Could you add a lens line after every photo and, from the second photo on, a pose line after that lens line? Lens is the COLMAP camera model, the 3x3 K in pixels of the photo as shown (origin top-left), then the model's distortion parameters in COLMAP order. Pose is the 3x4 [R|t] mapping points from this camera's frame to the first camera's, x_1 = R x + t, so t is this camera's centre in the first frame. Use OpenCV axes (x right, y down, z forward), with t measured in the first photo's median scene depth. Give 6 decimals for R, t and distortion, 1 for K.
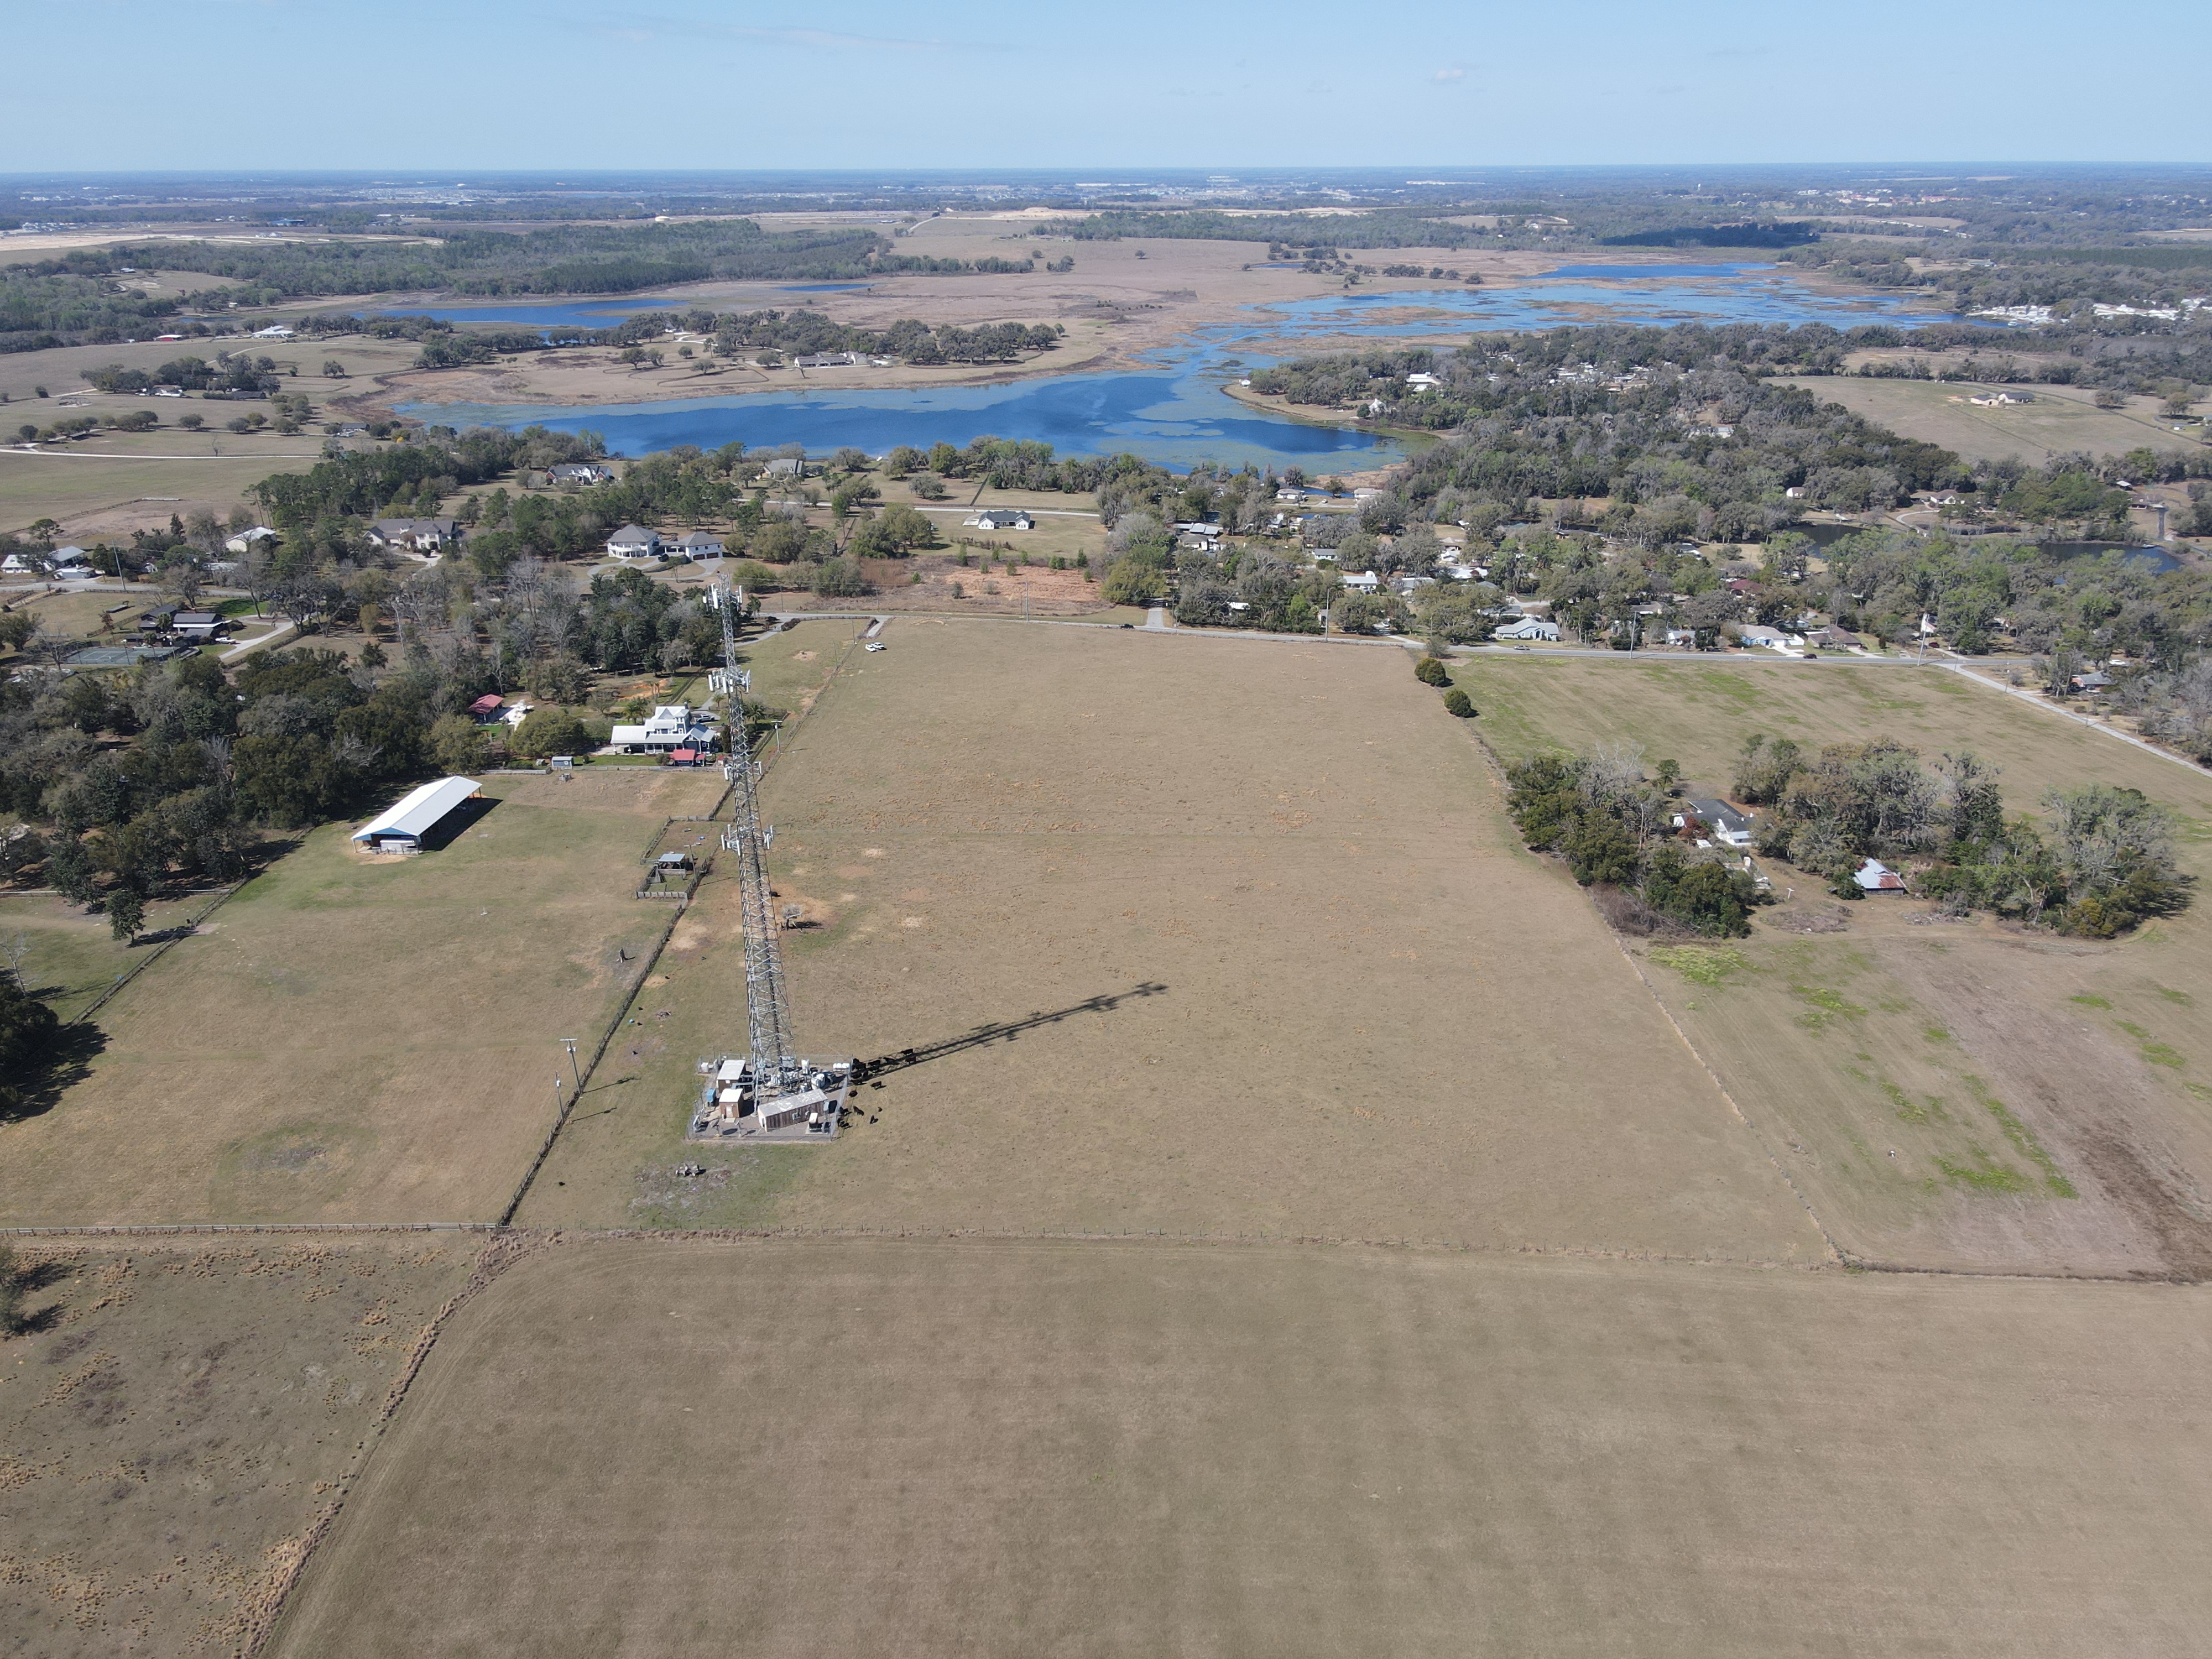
lens RADIAL K [[1719.8, 0, 1106.0], [0, 1719.8, 829.5], [0, 0, 1]] dist [0.005036, 0.034240]
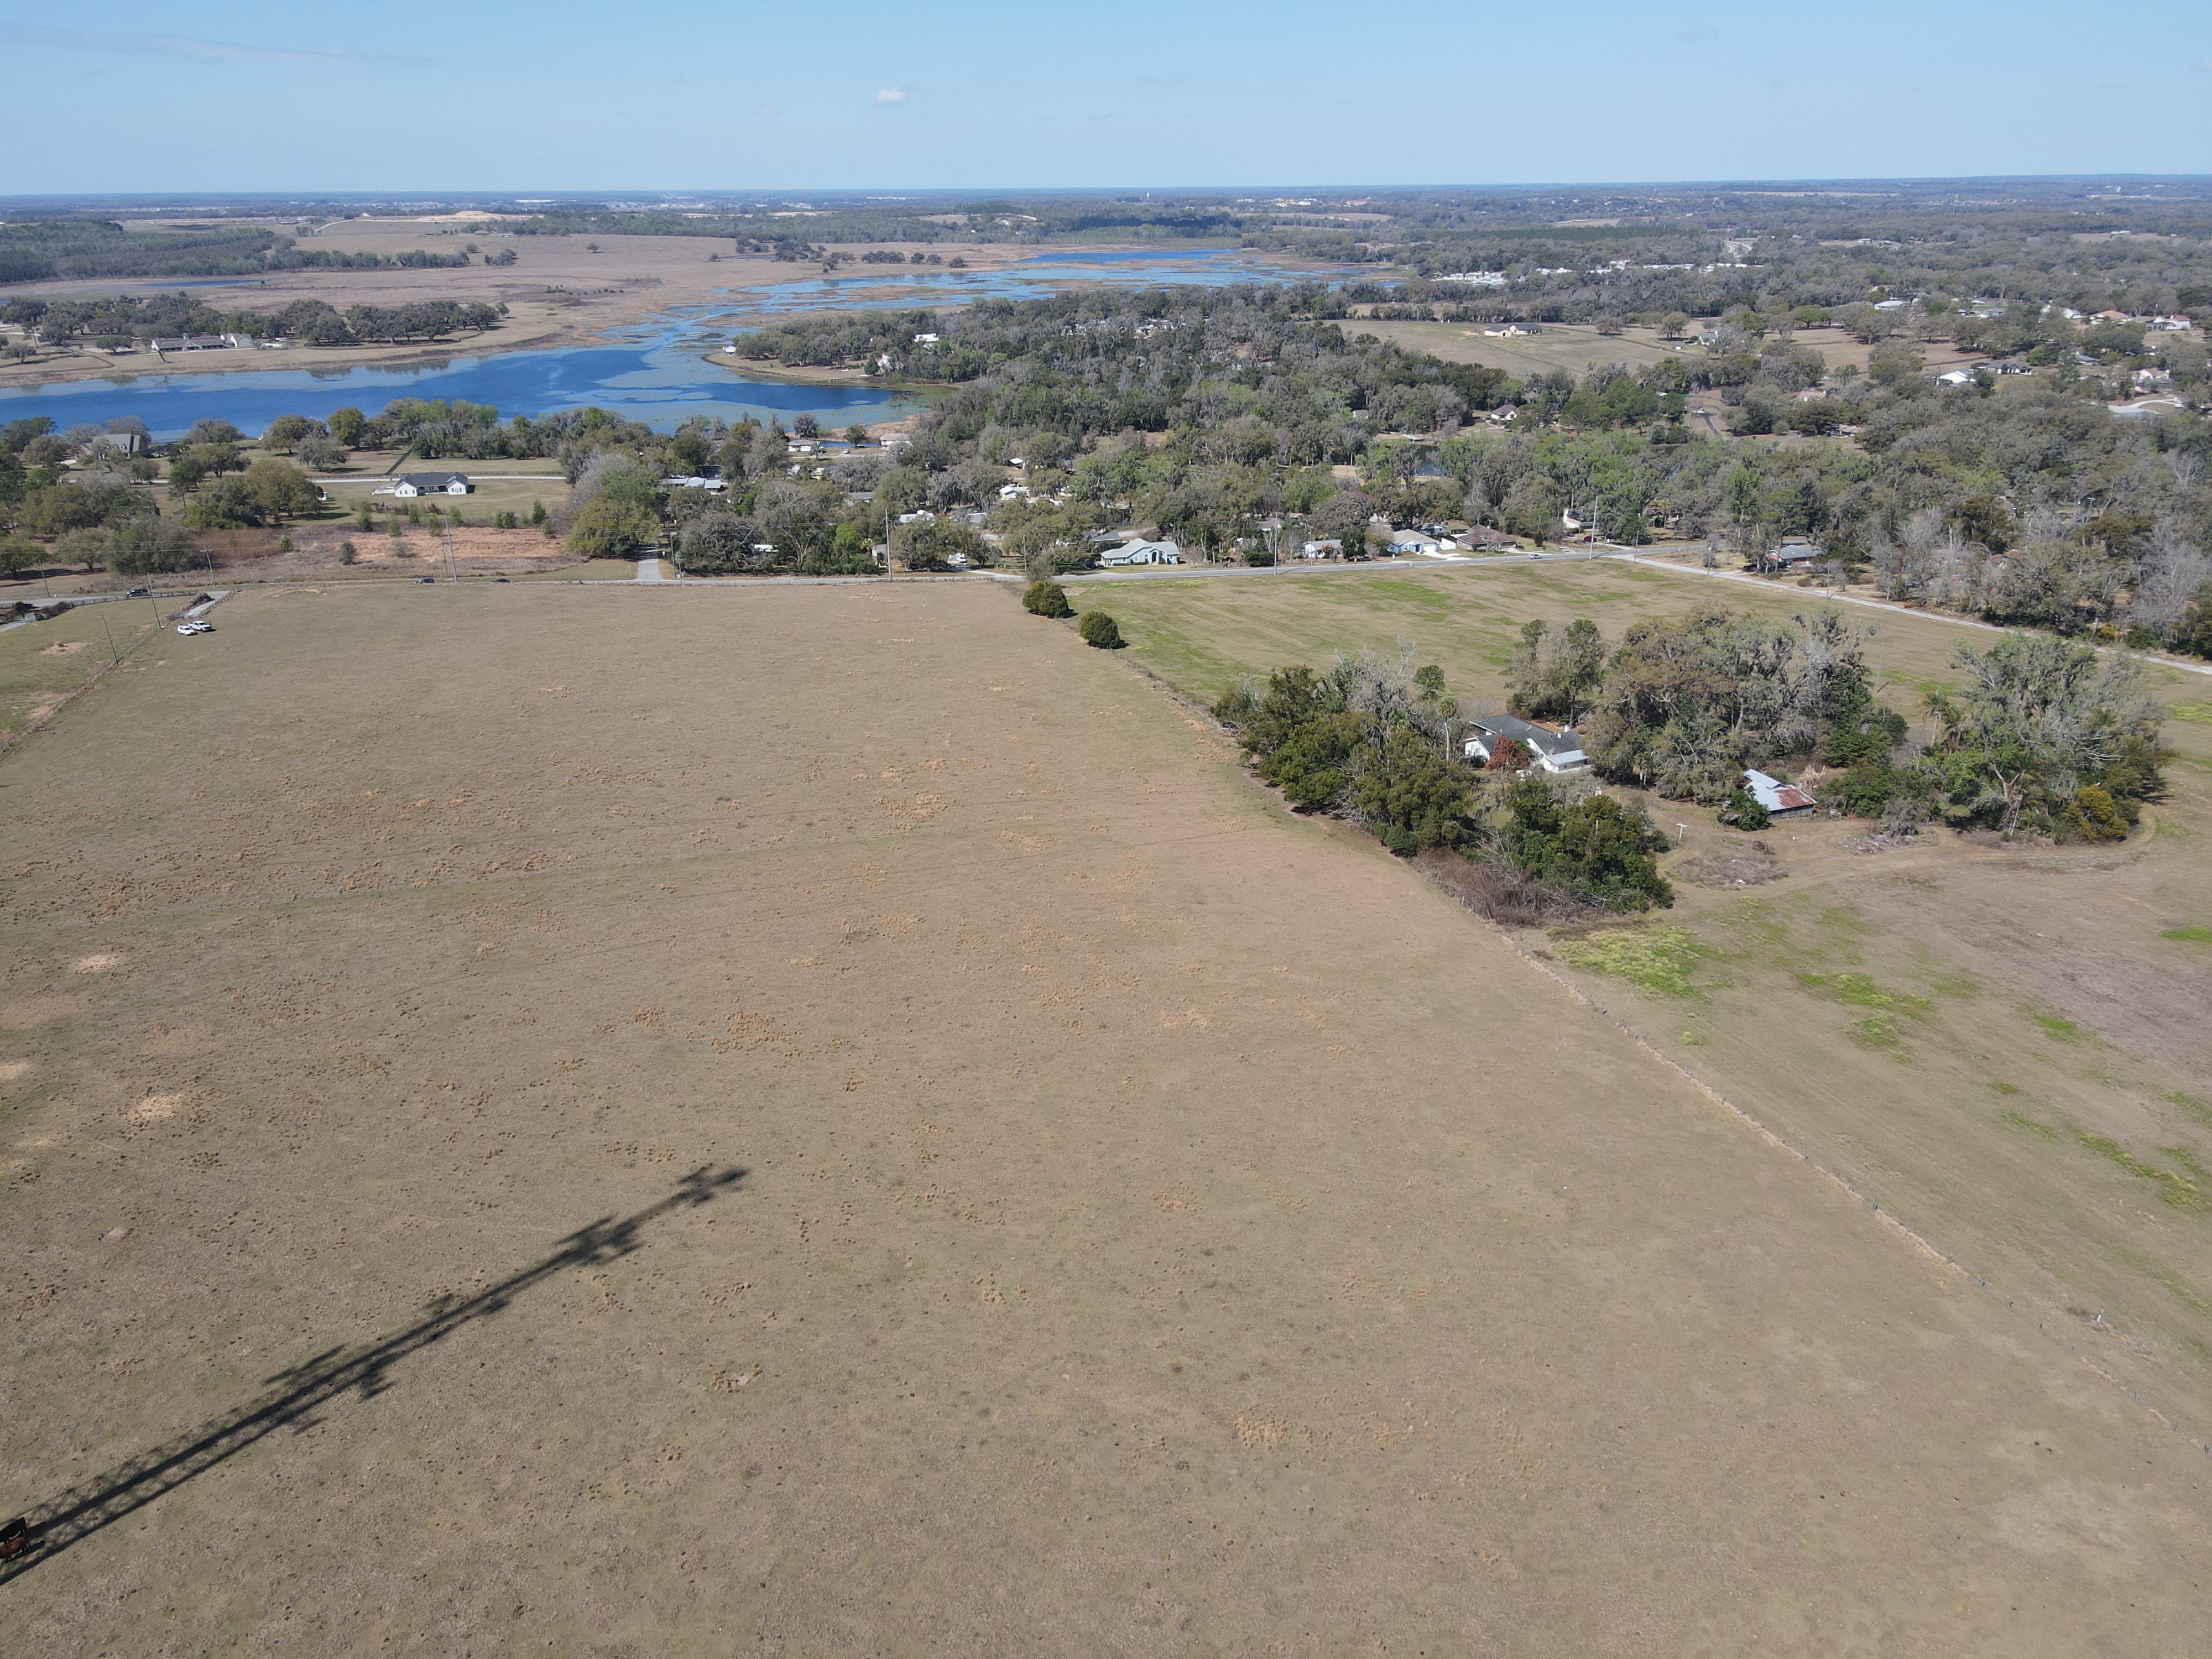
lens RADIAL K [[1719.8, 0, 1106.0], [0, 1719.8, 829.5], [0, 0, 1]] dist [0.005036, 0.034240]
pose [[0.957093, -0.116485, 0.265340, 0.005277], [0.120175, 0.992750, 0.002341, 0.003513], [-0.263689, 0.029646, 0.964152, 0.173333]]
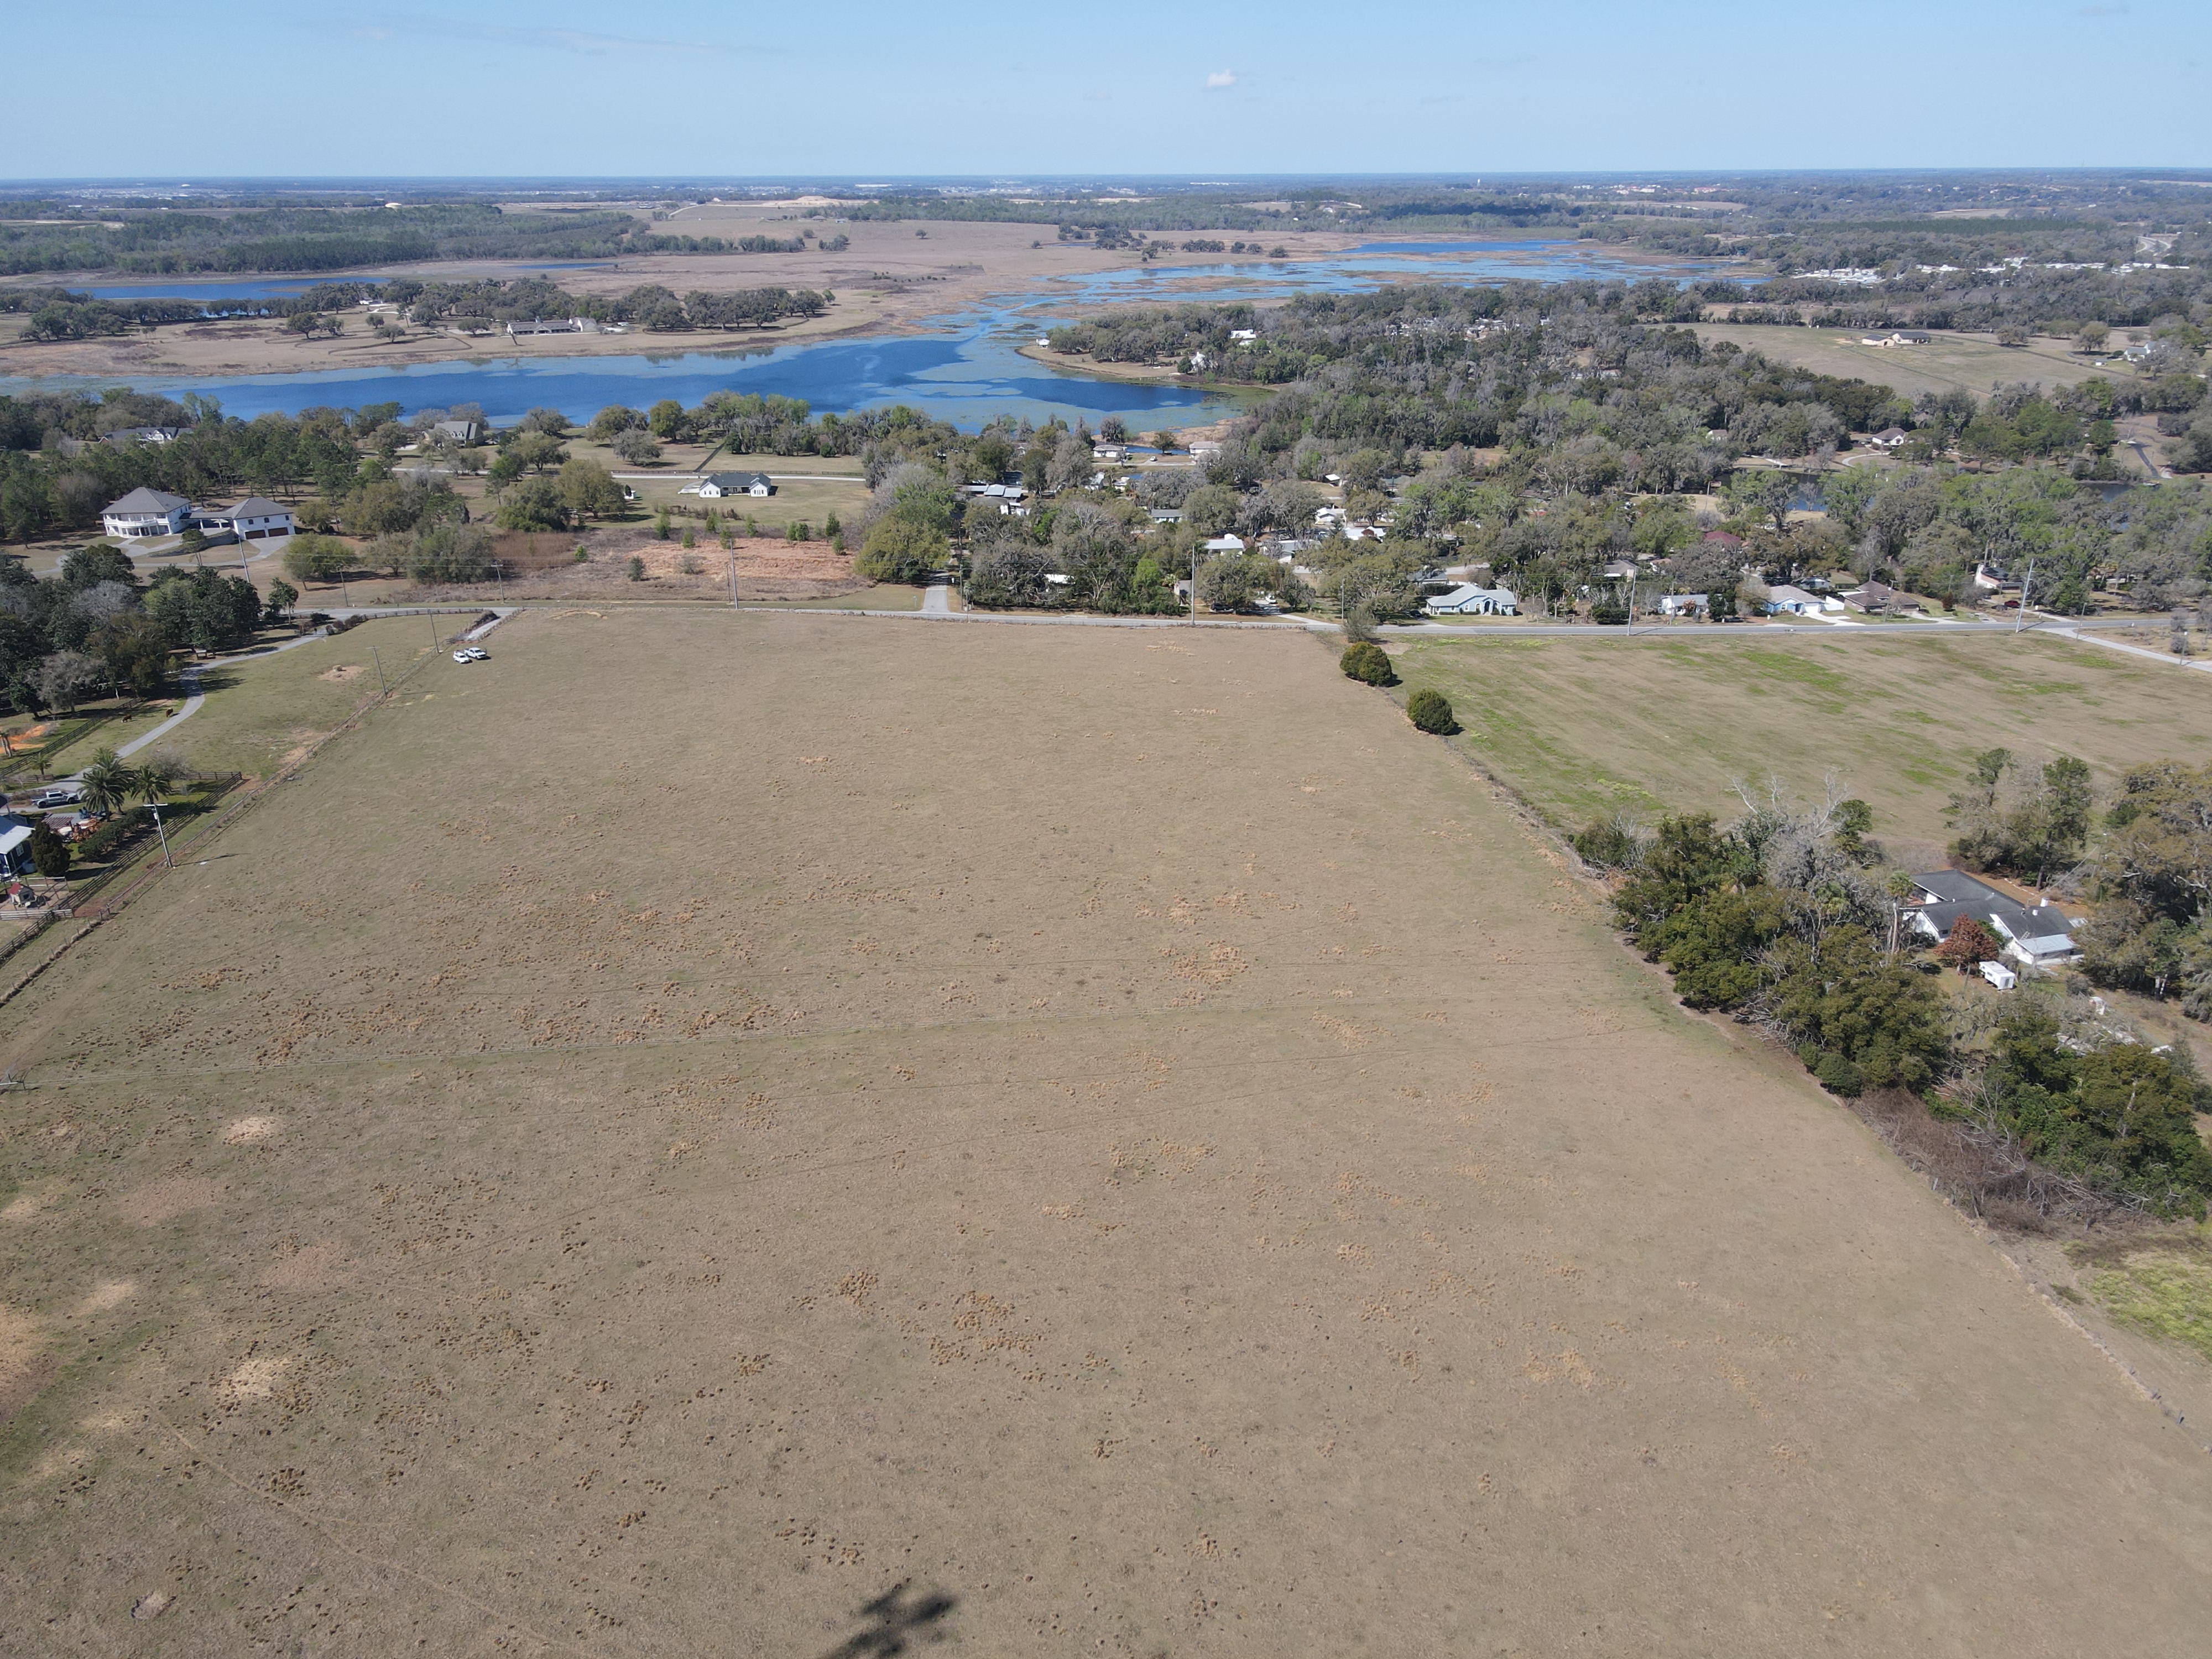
lens RADIAL K [[1711.3, 0, 1055.6], [0, 1711.3, 828.8], [0, 0, 1]] dist [0.012929, 0.013579]
pose [[0.995834, -0.043444, 0.080169, 0.011609], [0.043935, 0.999025, -0.004378, -0.019079], [-0.079901, 0.007882, 0.996772, 0.219208]]
